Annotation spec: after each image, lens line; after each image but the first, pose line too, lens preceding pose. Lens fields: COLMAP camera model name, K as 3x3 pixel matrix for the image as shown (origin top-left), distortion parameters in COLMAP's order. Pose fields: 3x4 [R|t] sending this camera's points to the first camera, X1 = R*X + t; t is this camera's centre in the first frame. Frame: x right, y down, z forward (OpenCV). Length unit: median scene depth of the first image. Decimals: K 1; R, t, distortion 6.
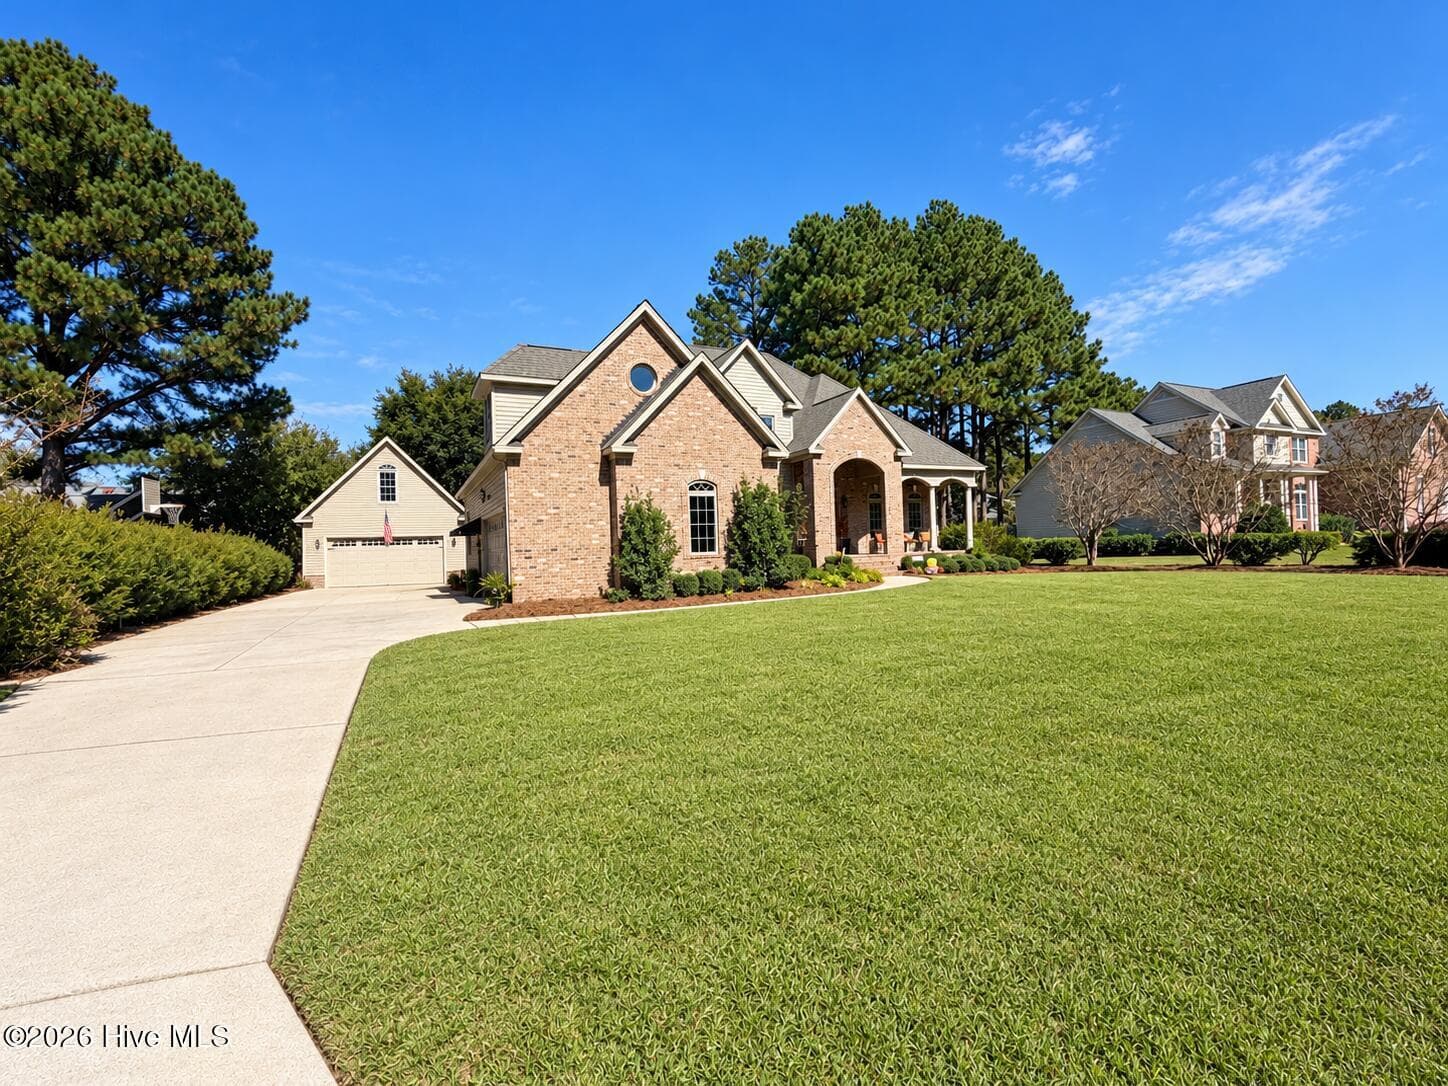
lens RADIAL K [[665.5, 0, 720.4], [0, 665.5, 547.0], [0, 0, 1]] dist [-0.001706, -0.000083]
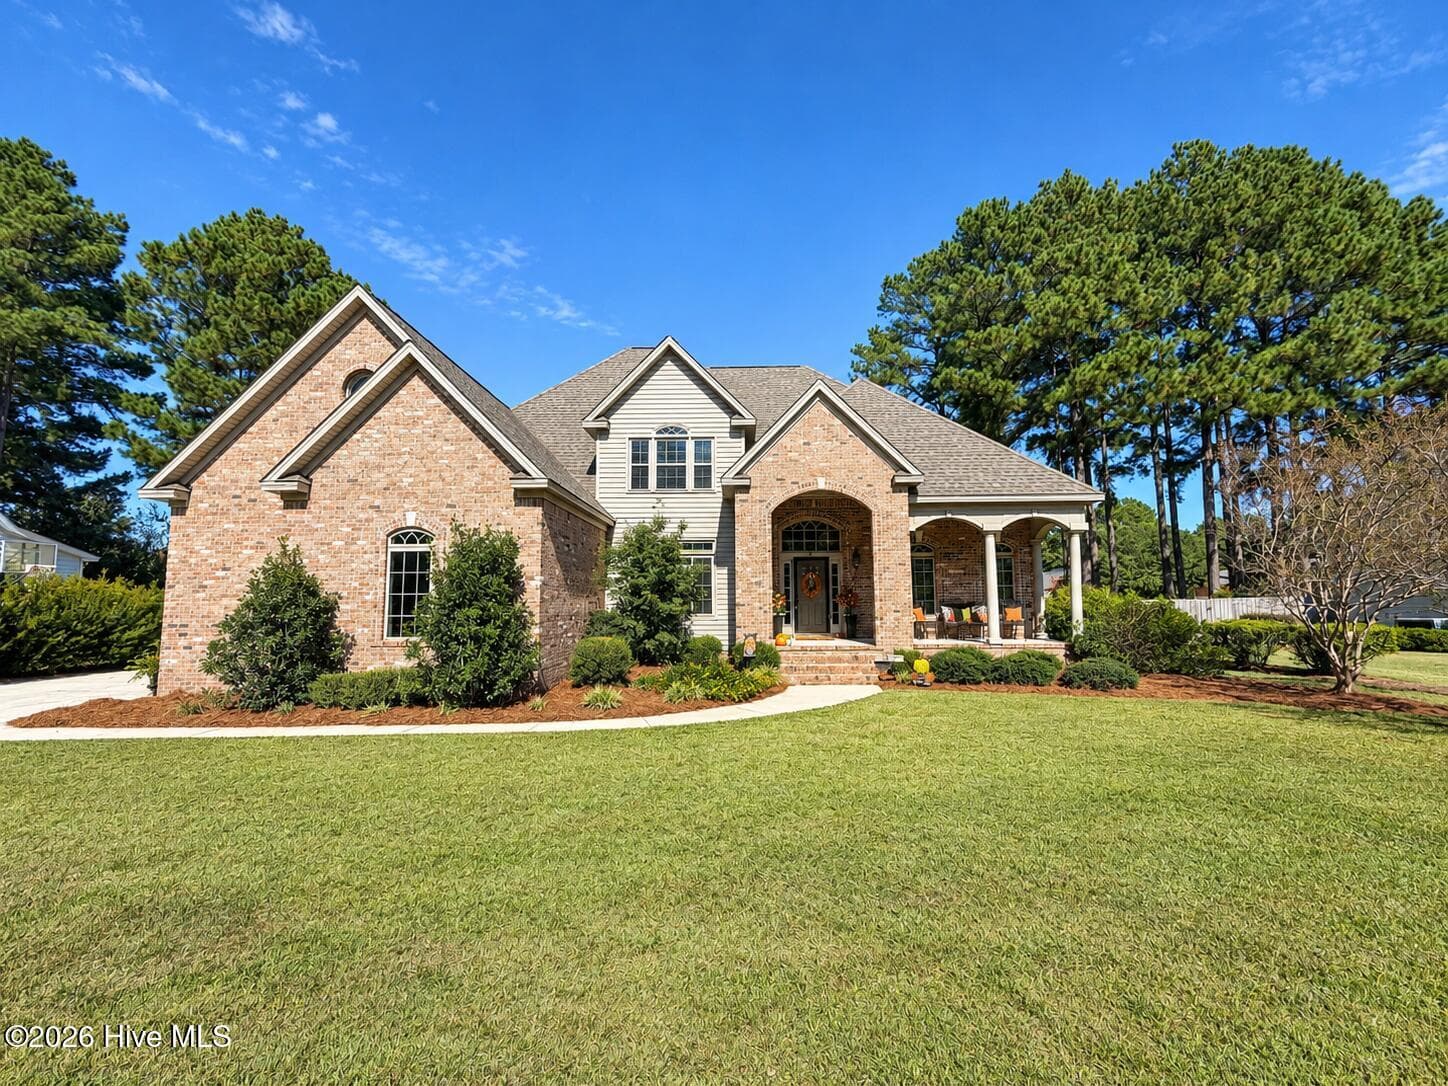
lens RADIAL K [[618.5, 0, 727.0], [0, 618.5, 557.4], [0, 0, 1]] dist [0.000689, -0.000164]
pose [[0.890335, -0.005928, -0.455267, 0.350007], [-0.025330, 0.997722, -0.062528, -0.026175], [0.454600, 0.067203, 0.888157, 0.387391]]
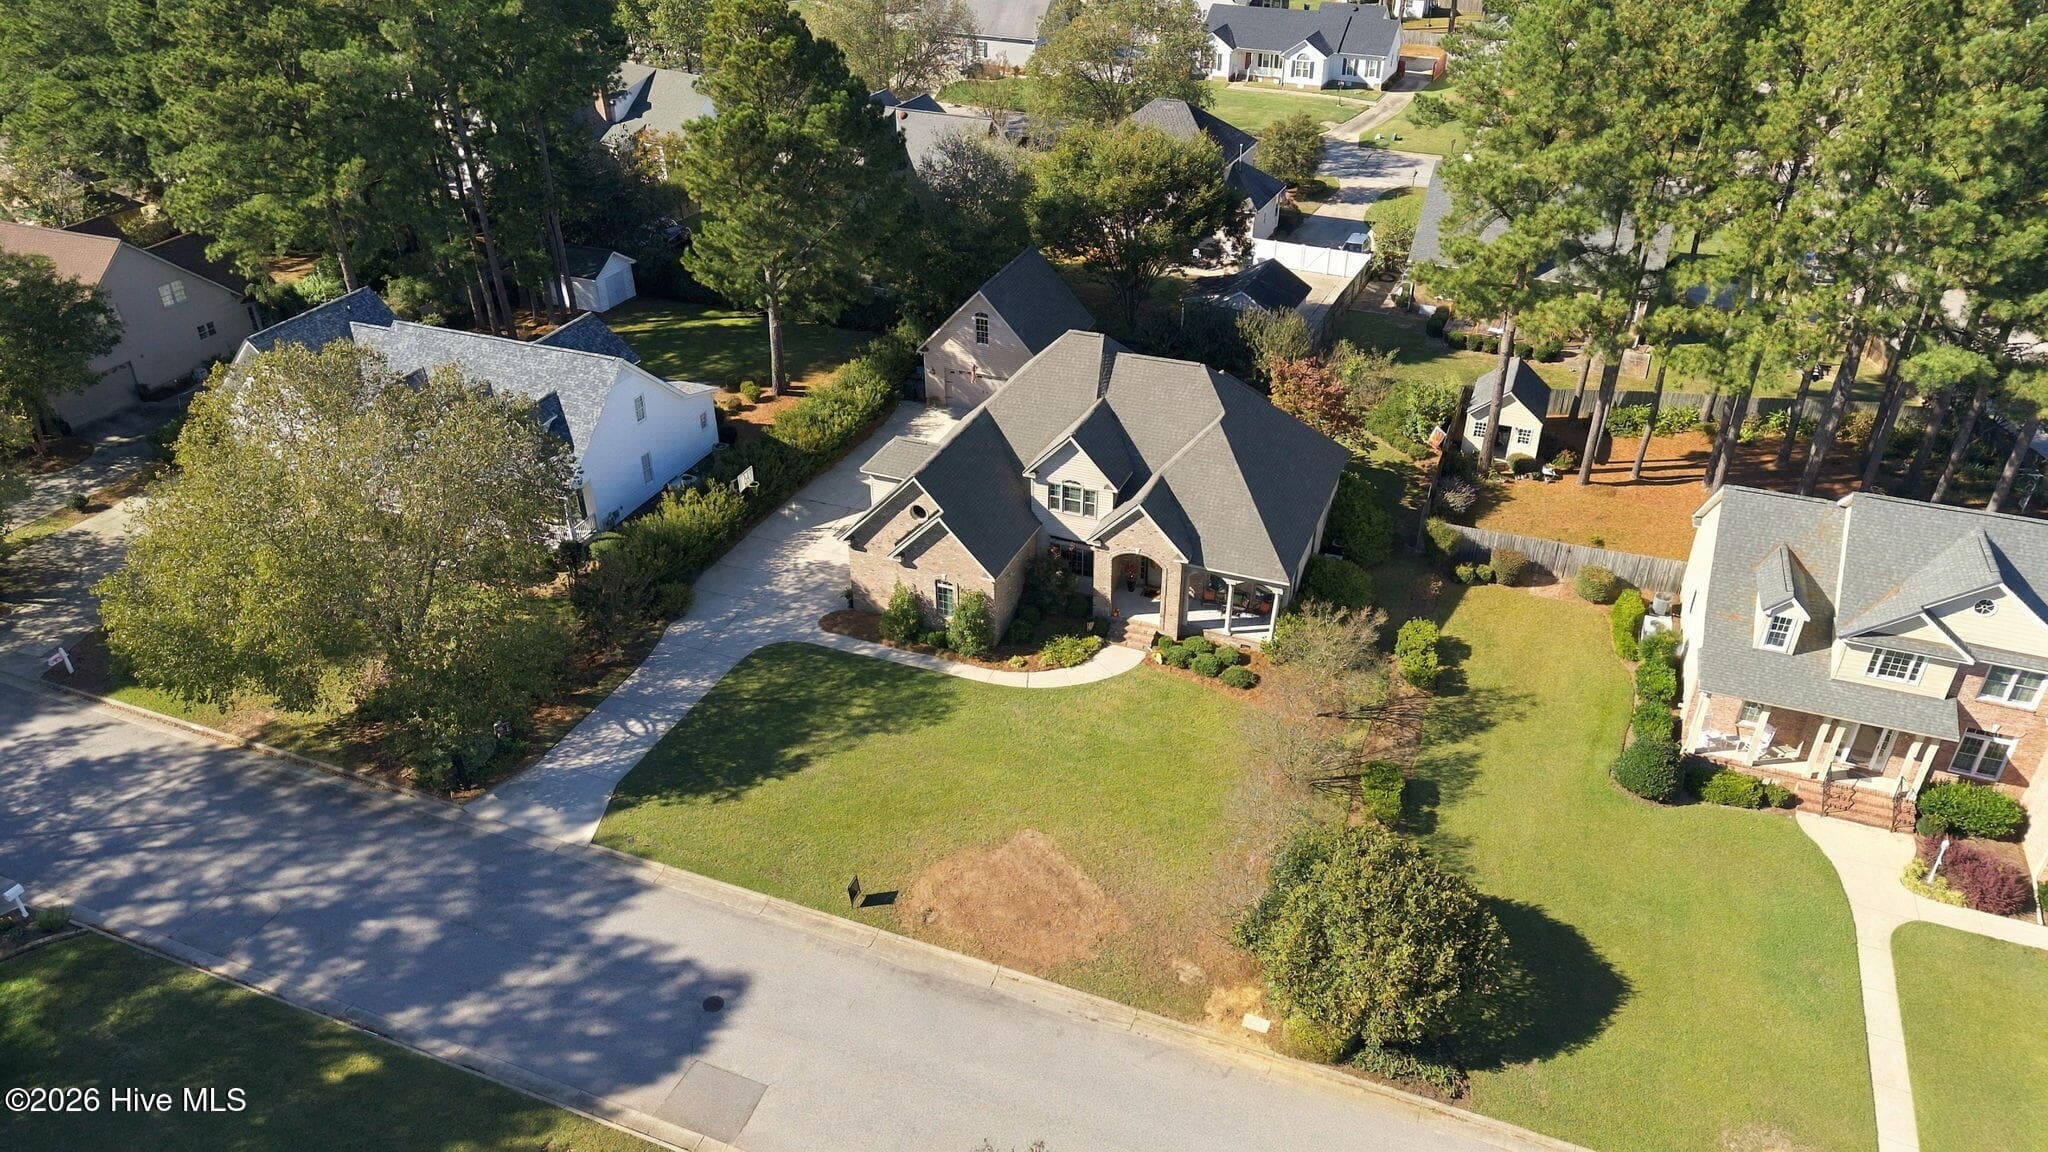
lens RADIAL K [[1397.1, 0, 1024.0], [0, 1397.1, 576.0], [0, 0, 1]] dist [0.039598, -0.040588]
pose [[0.669118, 0.415673, -0.616033, 1.435452], [-0.009188, 0.833506, 0.552434, -1.301716], [0.743099, -0.363983, 0.561533, -0.498189]]
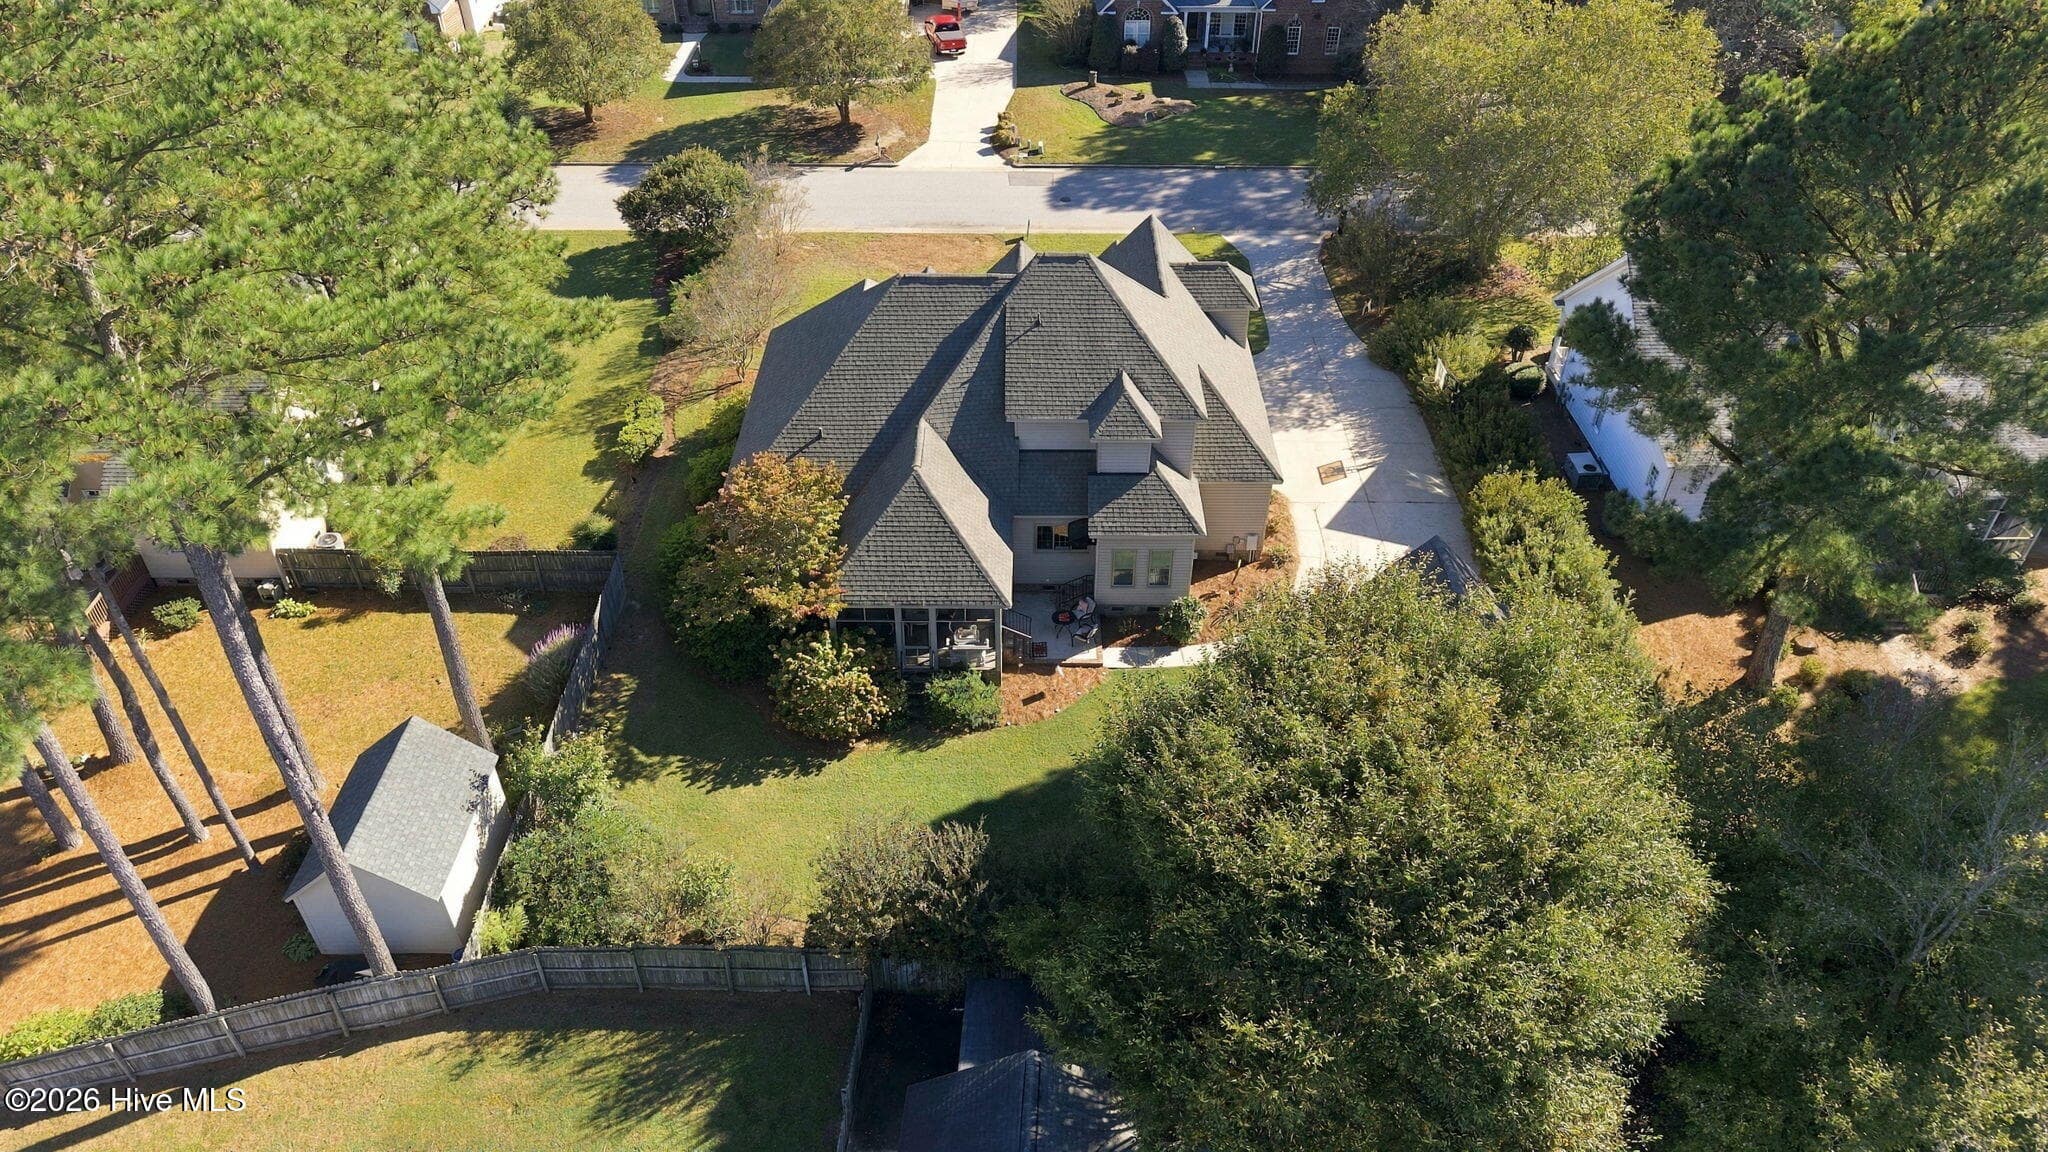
lens RADIAL K [[1366.4, 0, 1029.7], [0, 1366.4, 571.4], [0, 0, 1]] dist [0.033747, -0.037879]
pose [[-0.902995, -0.236810, 0.358499, -0.771916], [0.026171, 0.802528, 0.596040, -1.035039], [-0.428854, 0.547603, -0.718481, 2.475930]]
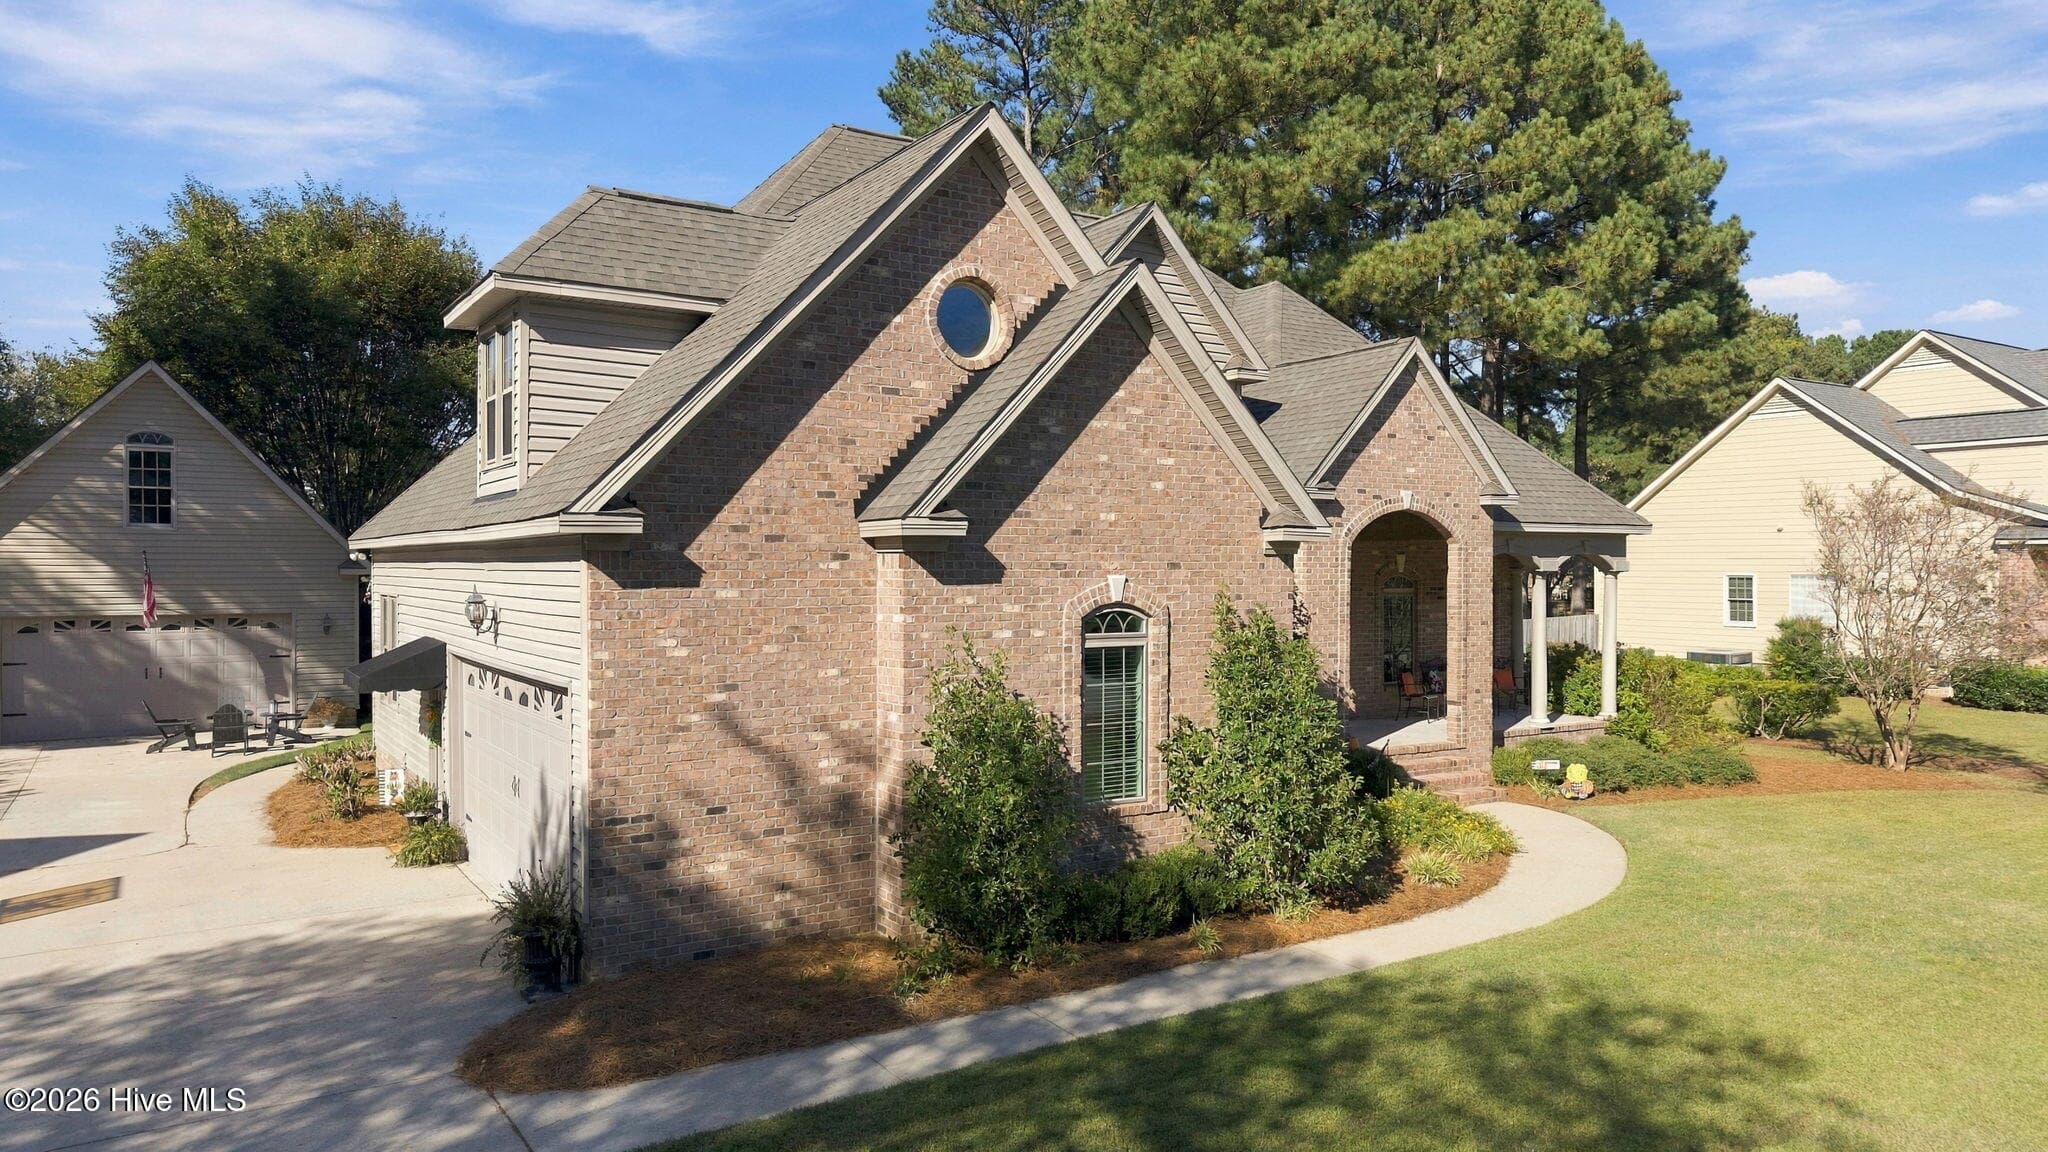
lens RADIAL K [[1366.4, 0, 1029.7], [0, 1366.4, 571.4], [0, 0, 1]] dist [0.033747, -0.037879]
pose [[0.991267, 0.035794, 0.126916, -0.111757], [-0.036054, 0.999350, -0.000250, -0.076057], [-0.126843, -0.004328, 0.991913, 0.166962]]
